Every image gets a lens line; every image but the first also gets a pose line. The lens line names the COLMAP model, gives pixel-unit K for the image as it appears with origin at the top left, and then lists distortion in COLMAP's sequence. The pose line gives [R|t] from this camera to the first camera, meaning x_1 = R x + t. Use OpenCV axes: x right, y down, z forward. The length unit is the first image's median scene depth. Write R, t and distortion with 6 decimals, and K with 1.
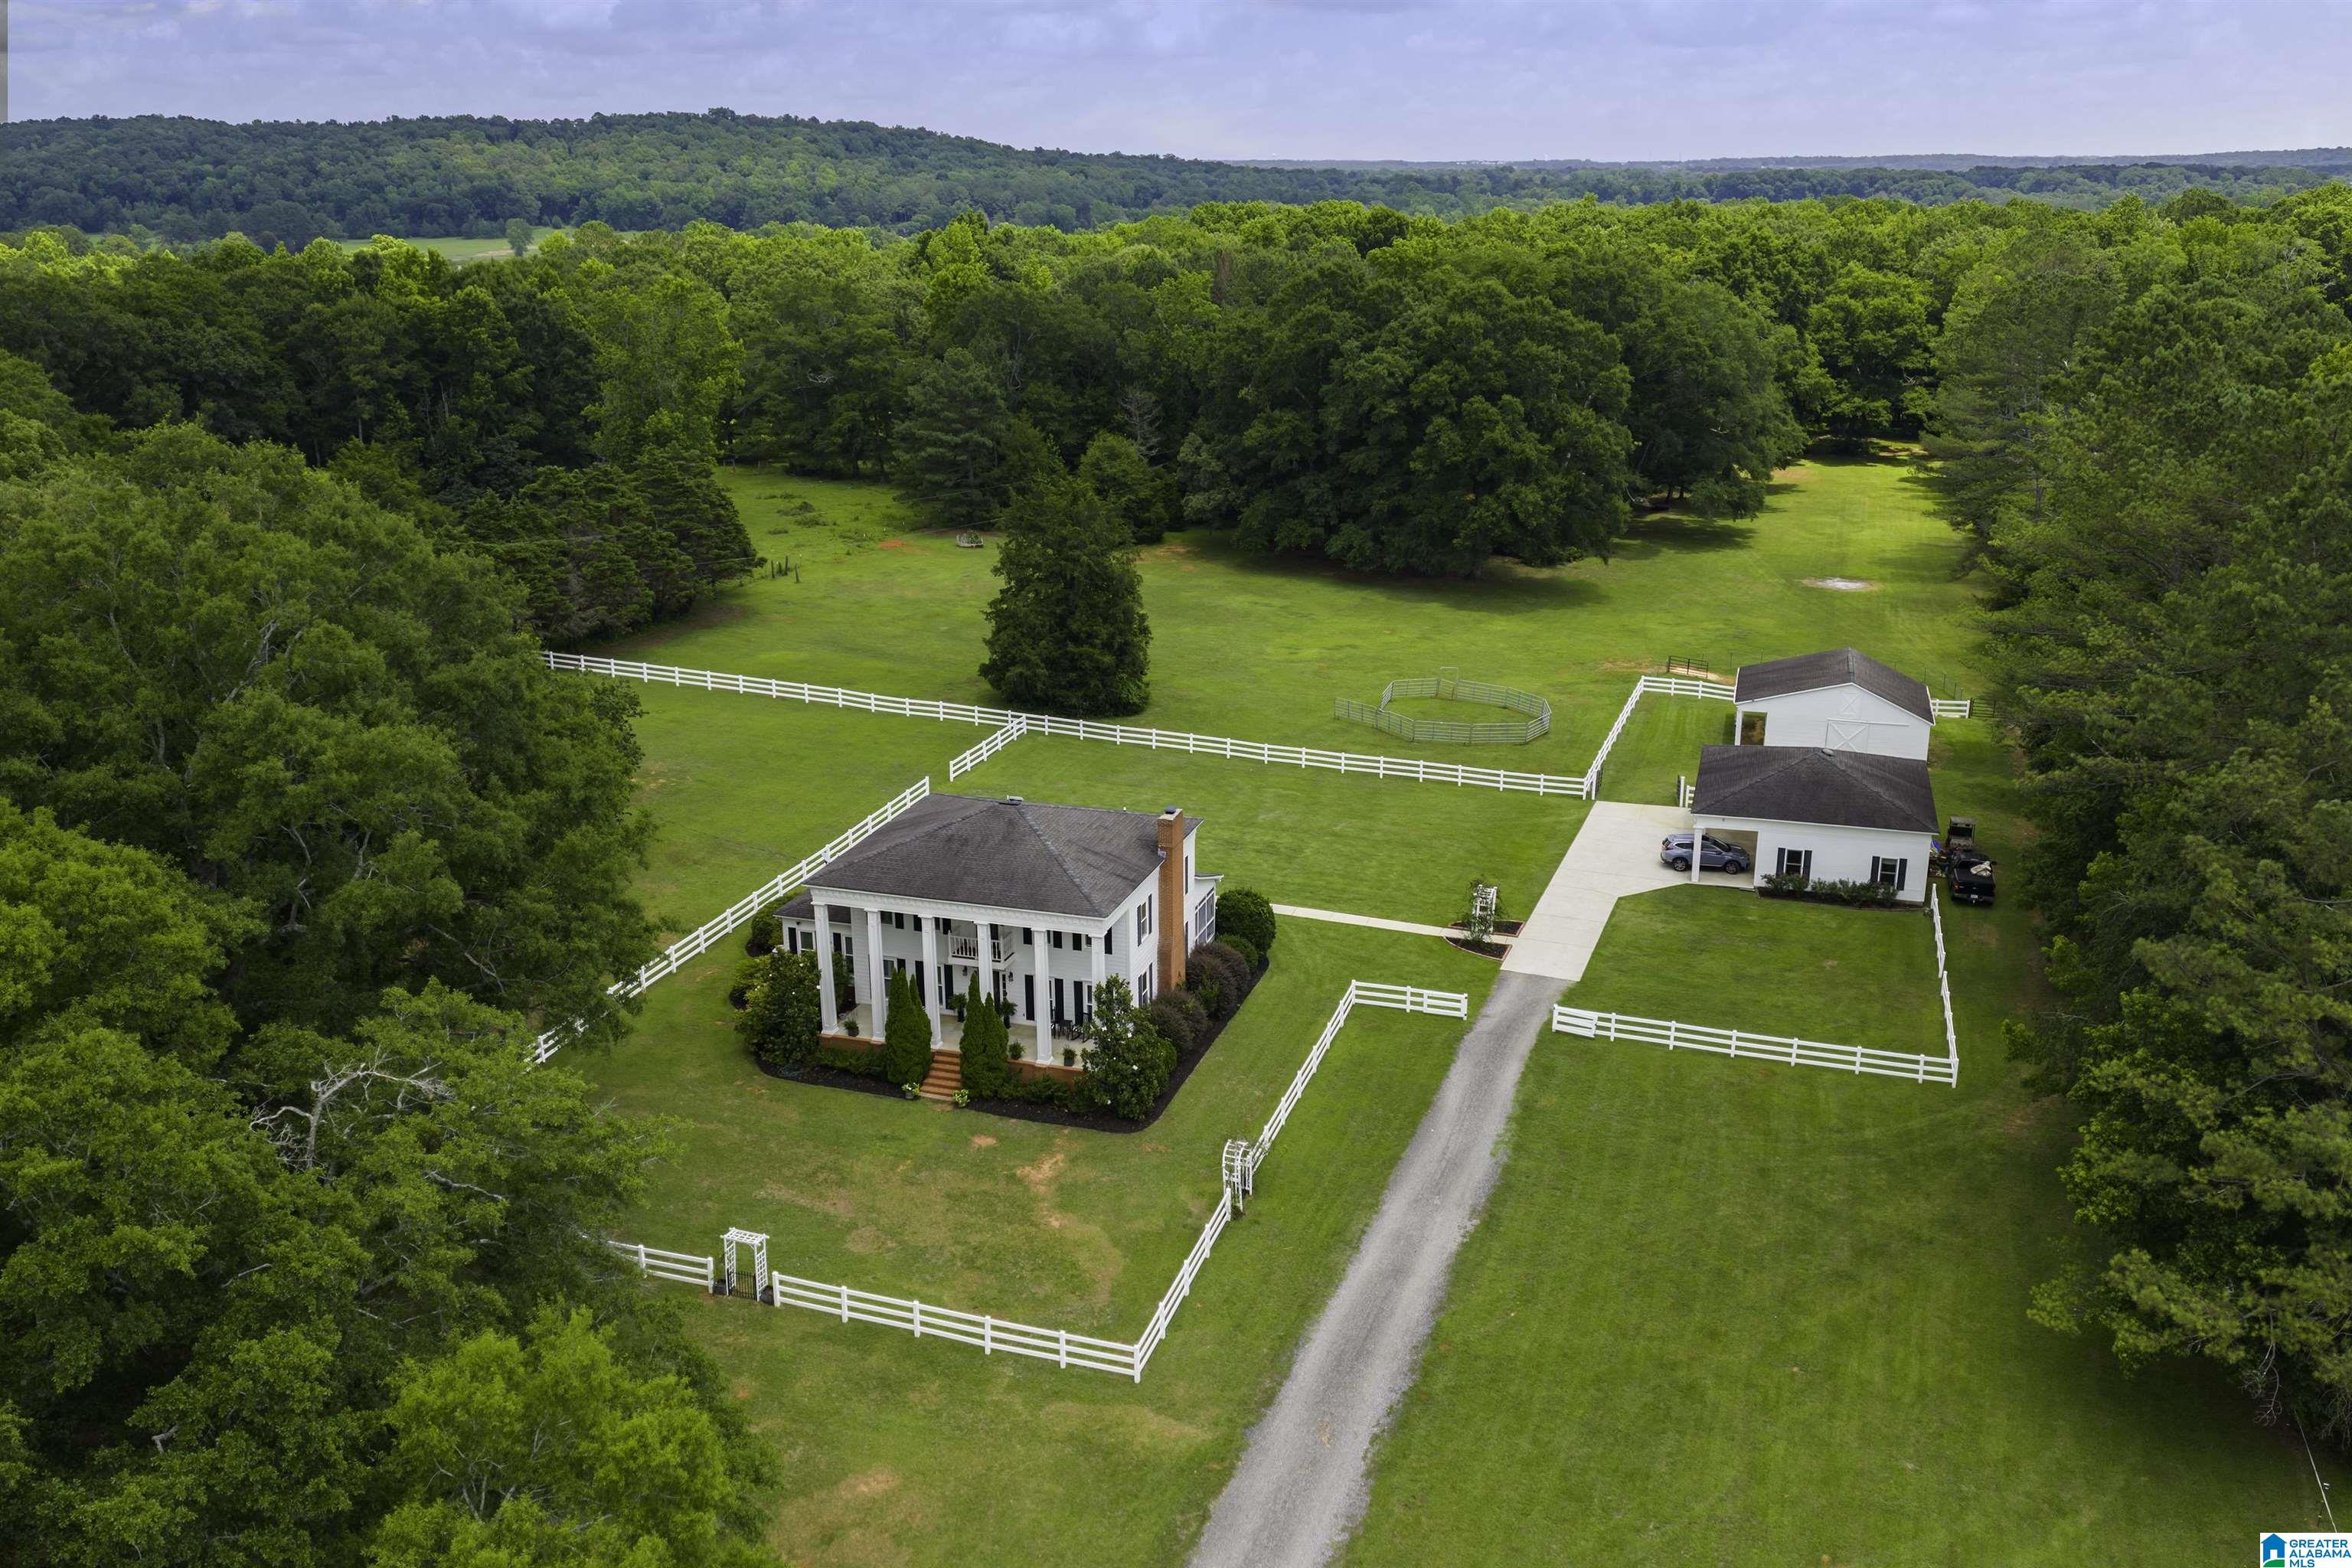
lens RADIAL K [[1922.9, 0, 1170.7], [0, 1922.9, 829.7], [0, 0, 1]] dist [0.010331, -0.007119]
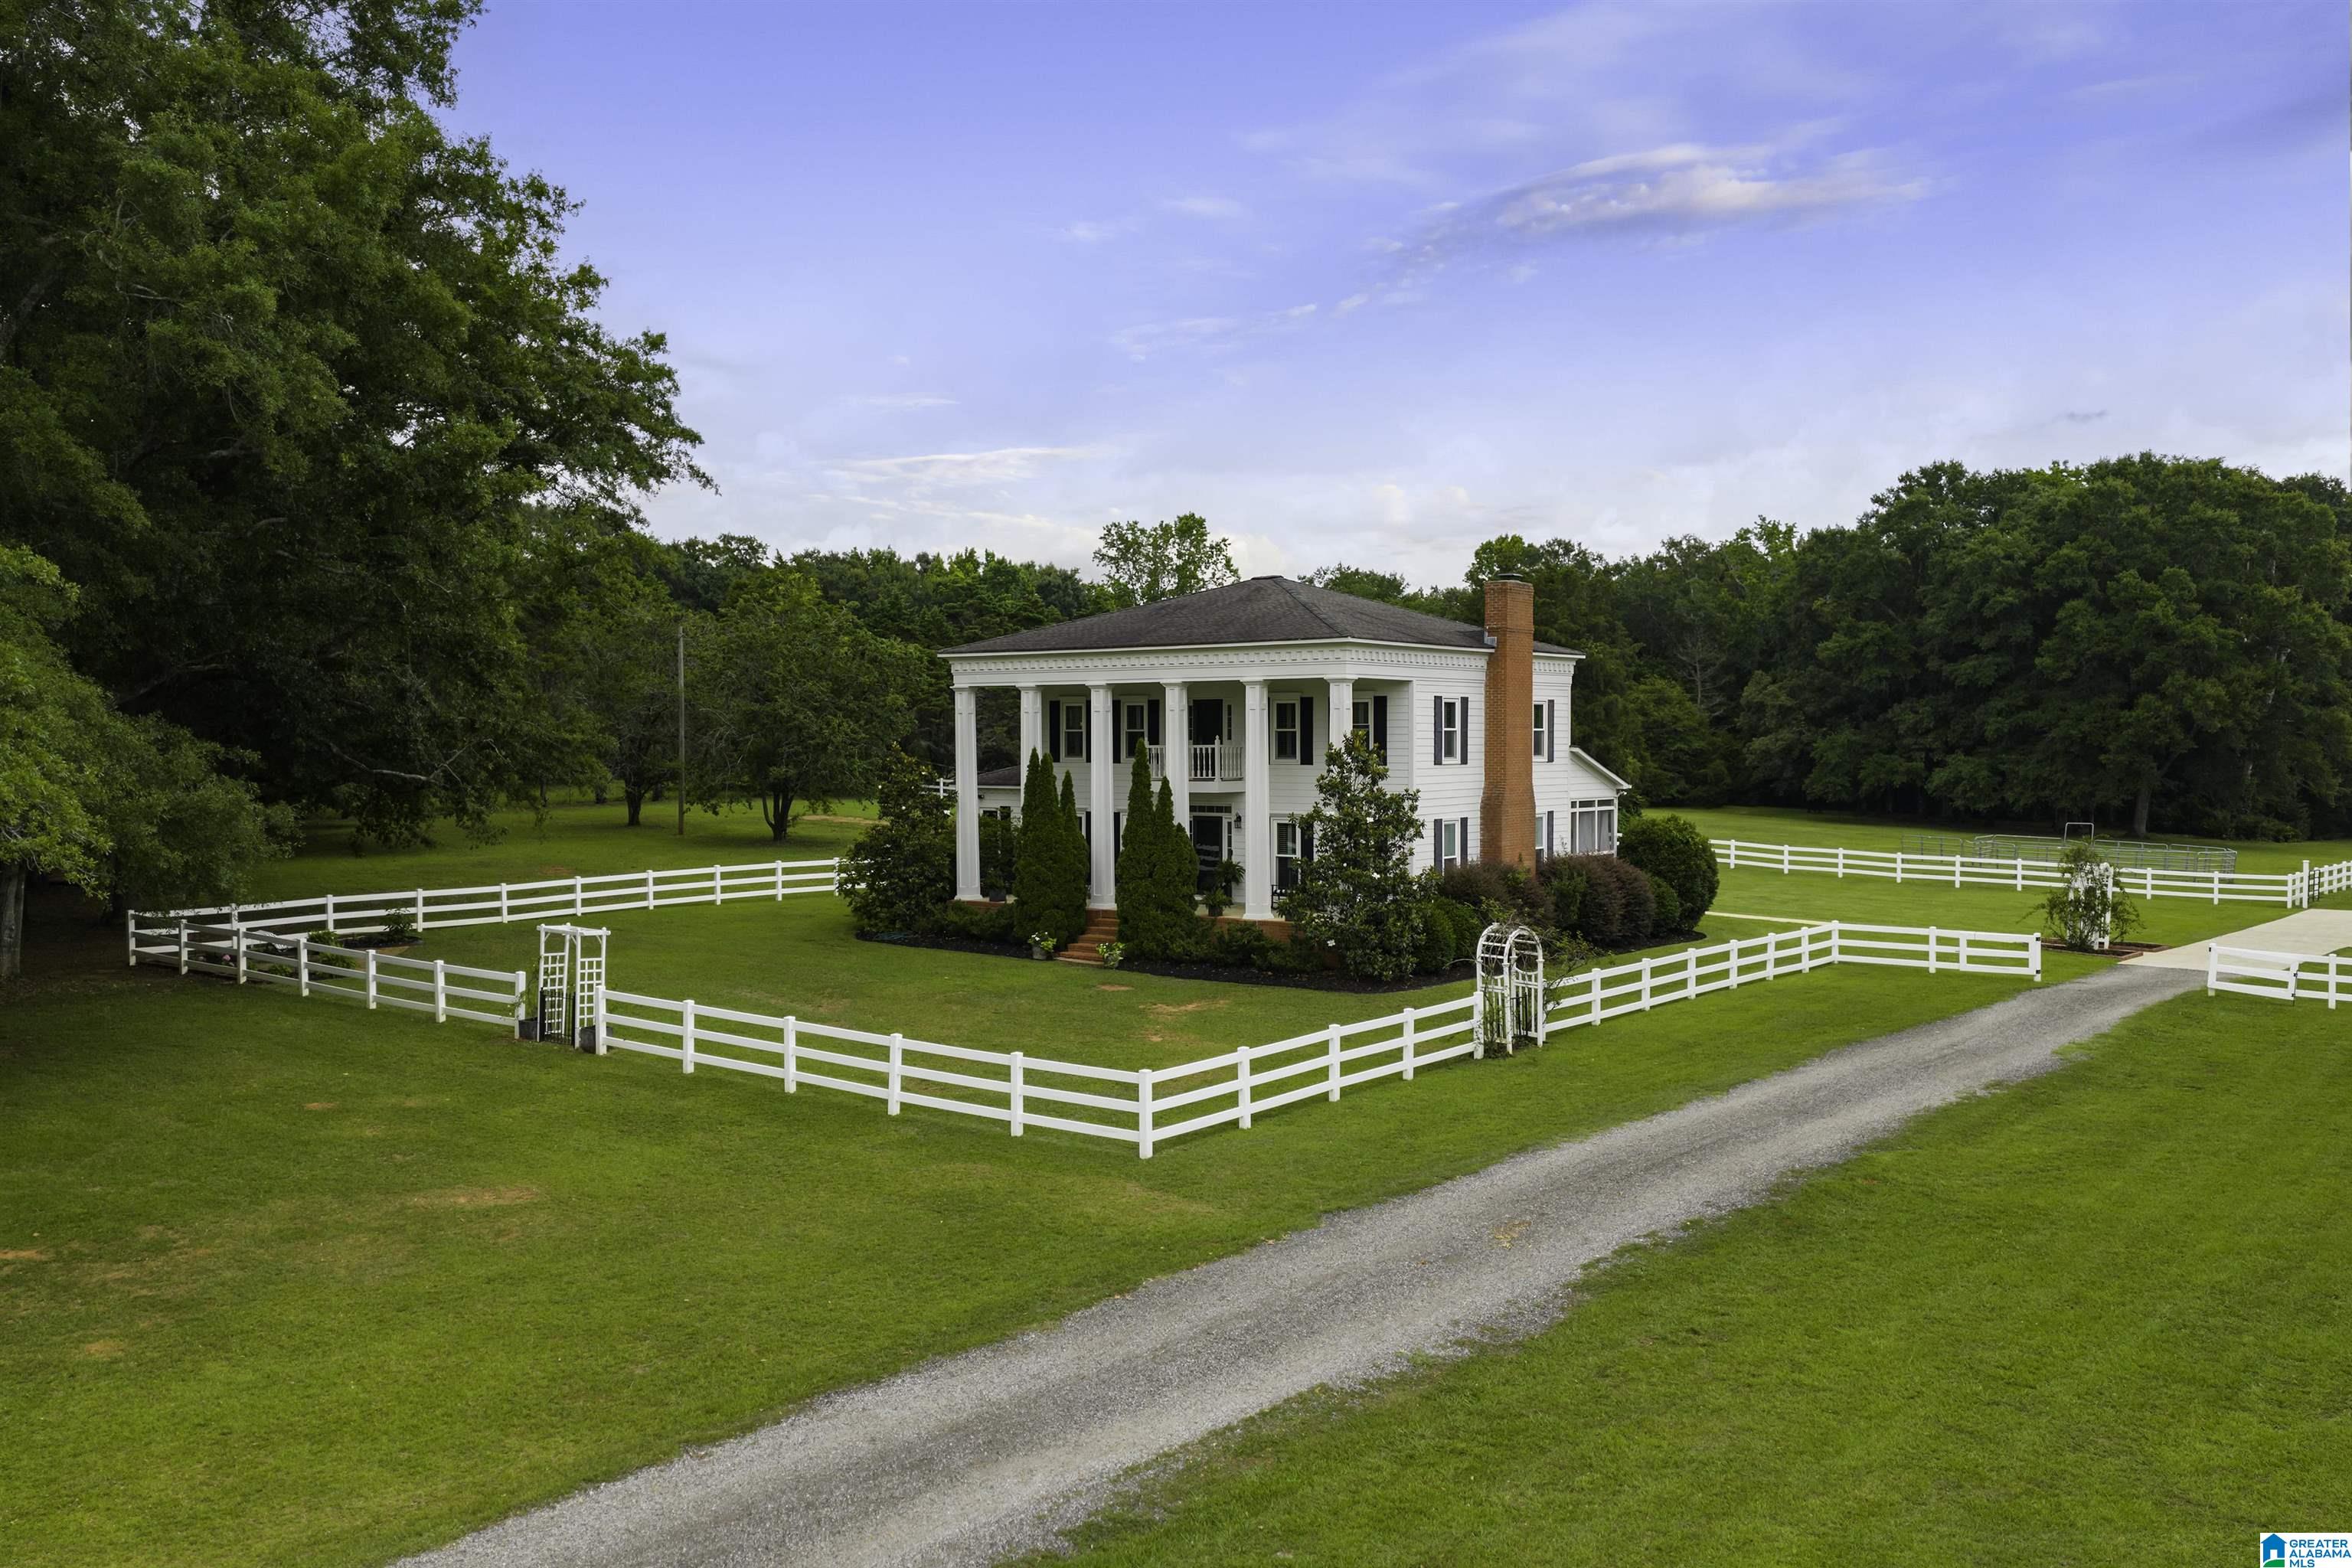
lens RADIAL K [[1922.9, 0, 1170.7], [0, 1922.9, 829.7], [0, 0, 1]] dist [0.010331, -0.007119]
pose [[0.944920, 0.012545, -0.327061, 0.049482], [-0.102996, 0.959896, -0.260751, 0.118238], [0.310674, 0.280075, 0.908317, 0.200011]]
